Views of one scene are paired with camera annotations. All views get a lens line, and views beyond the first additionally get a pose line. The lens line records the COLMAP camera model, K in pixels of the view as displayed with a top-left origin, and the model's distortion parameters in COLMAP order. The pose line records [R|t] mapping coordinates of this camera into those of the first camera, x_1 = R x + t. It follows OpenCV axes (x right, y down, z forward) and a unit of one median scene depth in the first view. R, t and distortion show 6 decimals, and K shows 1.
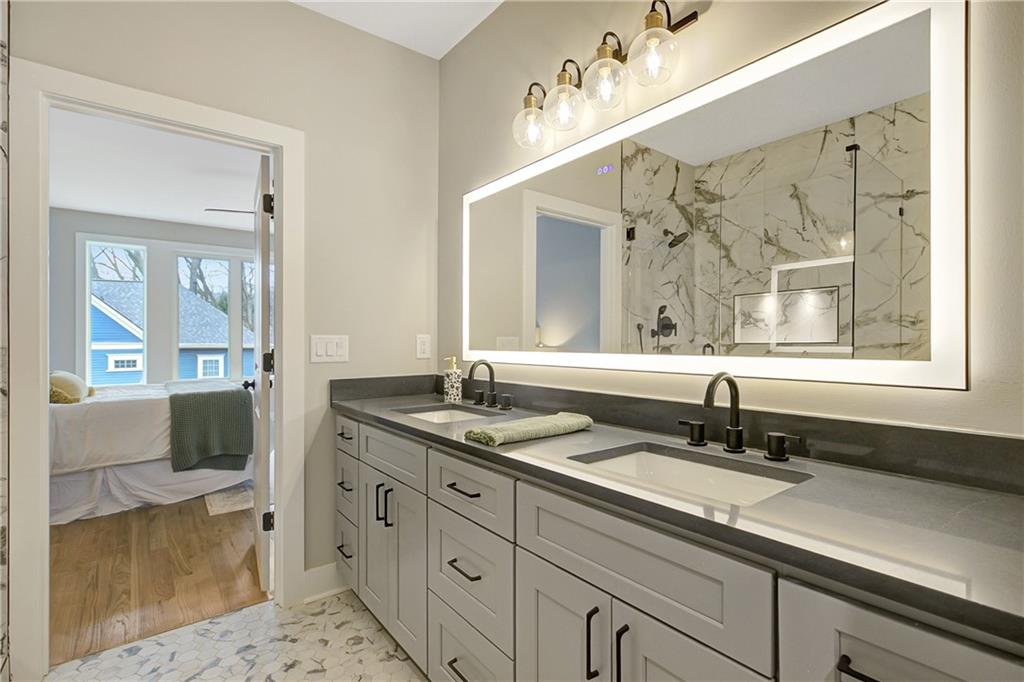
lens RADIAL K [[484.2, 0, 507.6], [0, 484.2, 345.2], [0, 0, 1]] dist [-0.008224, 0.001209]
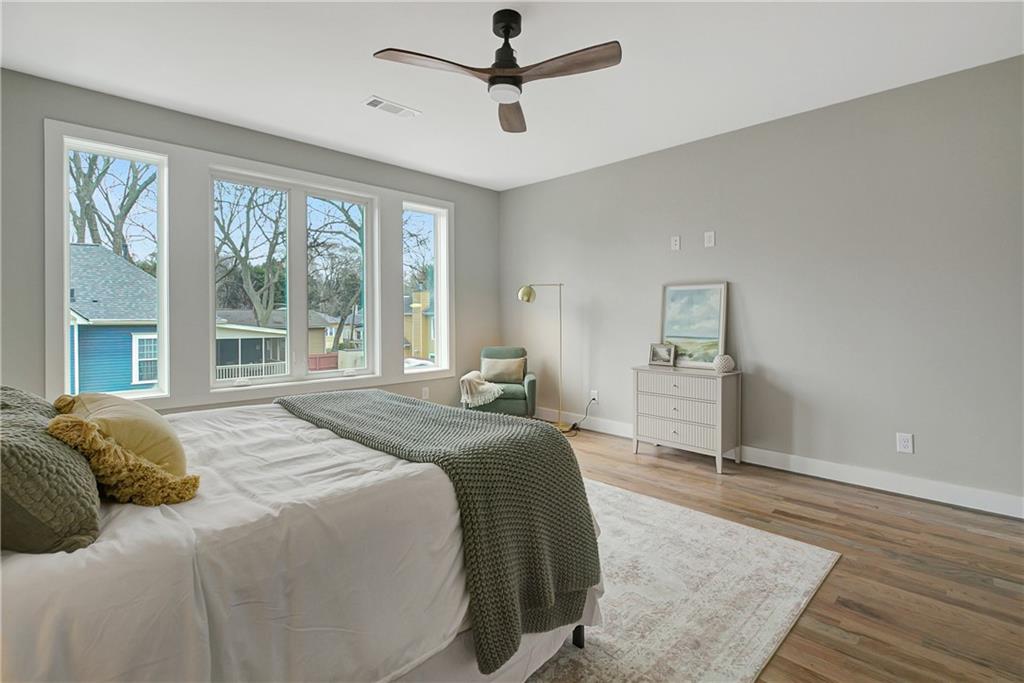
lens RADIAL K [[484.2, 0, 511.9], [0, 484.2, 331.9], [0, 0, 1]] dist [-0.008224, 0.001209]
pose [[0.990683, 0.002396, 0.136164, -0.113214], [-0.005169, 0.999786, 0.020018, -0.001498], [-0.136087, -0.020535, 0.990484, 0.097473]]
